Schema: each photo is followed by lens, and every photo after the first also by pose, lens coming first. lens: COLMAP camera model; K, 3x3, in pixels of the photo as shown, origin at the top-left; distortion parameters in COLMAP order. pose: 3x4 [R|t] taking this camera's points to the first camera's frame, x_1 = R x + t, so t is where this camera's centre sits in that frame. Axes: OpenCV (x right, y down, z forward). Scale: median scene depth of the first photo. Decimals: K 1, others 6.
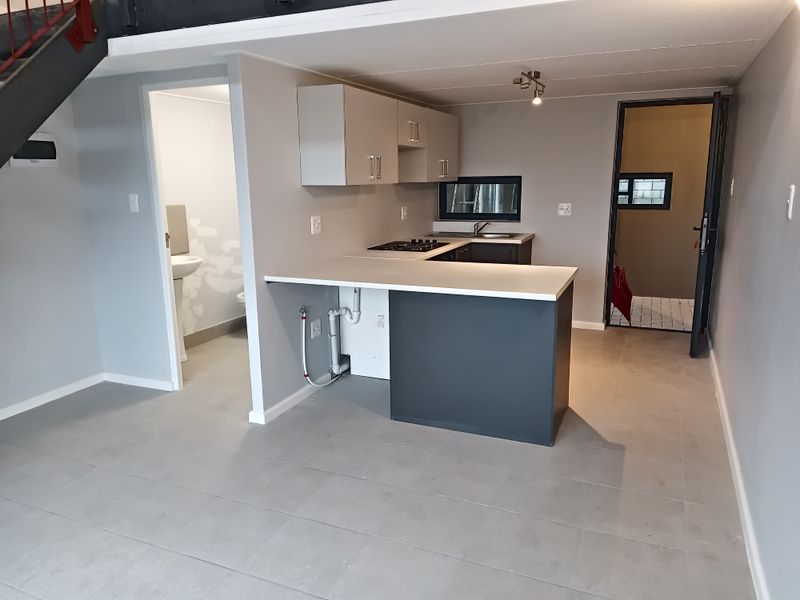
lens RADIAL K [[616.0, 0, 400.0], [0, 616.0, 300.0], [0, 0, 1]] dist [0.229684, -0.258911]
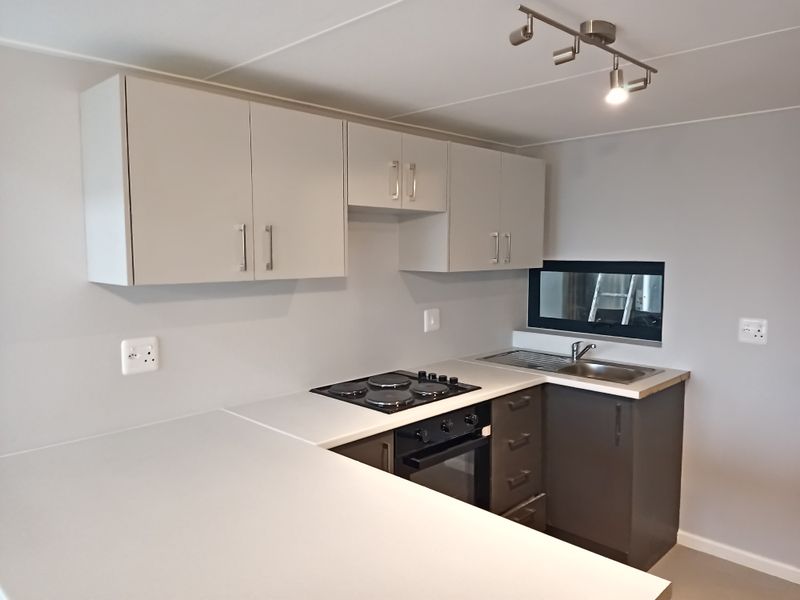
lens RADIAL K [[616.0, 0, 400.0], [0, 616.0, 300.0], [0, 0, 1]] dist [0.229684, -0.258911]
pose [[0.929733, 0.023369, -0.367492, 0.171807], [-0.070276, 0.990902, -0.114780, -0.081882], [0.361467, 0.132541, 0.922916, 0.400181]]
